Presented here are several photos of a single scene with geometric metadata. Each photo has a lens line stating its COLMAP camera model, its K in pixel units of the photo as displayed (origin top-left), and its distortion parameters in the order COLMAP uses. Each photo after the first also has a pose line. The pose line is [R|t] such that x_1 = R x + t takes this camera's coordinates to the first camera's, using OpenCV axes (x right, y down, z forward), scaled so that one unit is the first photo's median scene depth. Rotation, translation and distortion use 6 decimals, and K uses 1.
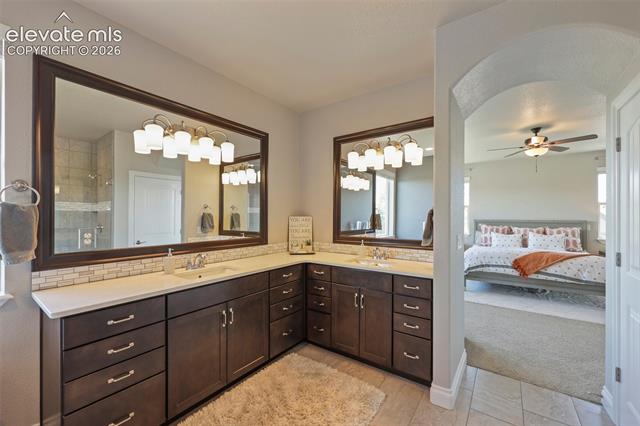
lens RADIAL K [[262.6, 0, 323.4], [0, 262.6, 225.2], [0, 0, 1]] dist [-0.002114, -0.000104]
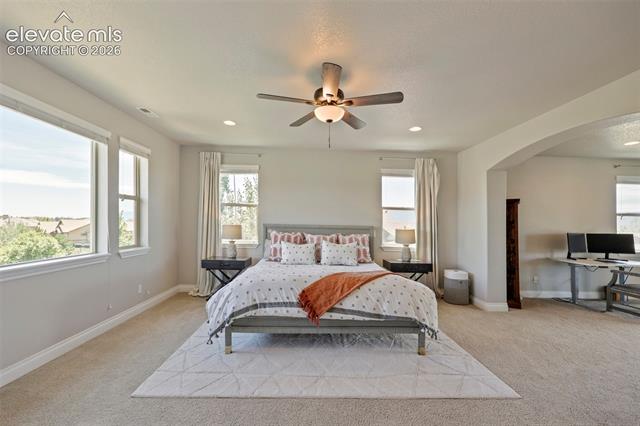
lens RADIAL K [[262.6, 0, 323.4], [0, 262.6, 225.2], [0, 0, 1]] dist [-0.002114, -0.000104]
pose [[0.791747, 0.005744, 0.610822, 0.331404], [0.000495, 0.999949, -0.010045, -0.012693], [-0.610848, 0.008255, 0.791705, 0.406478]]
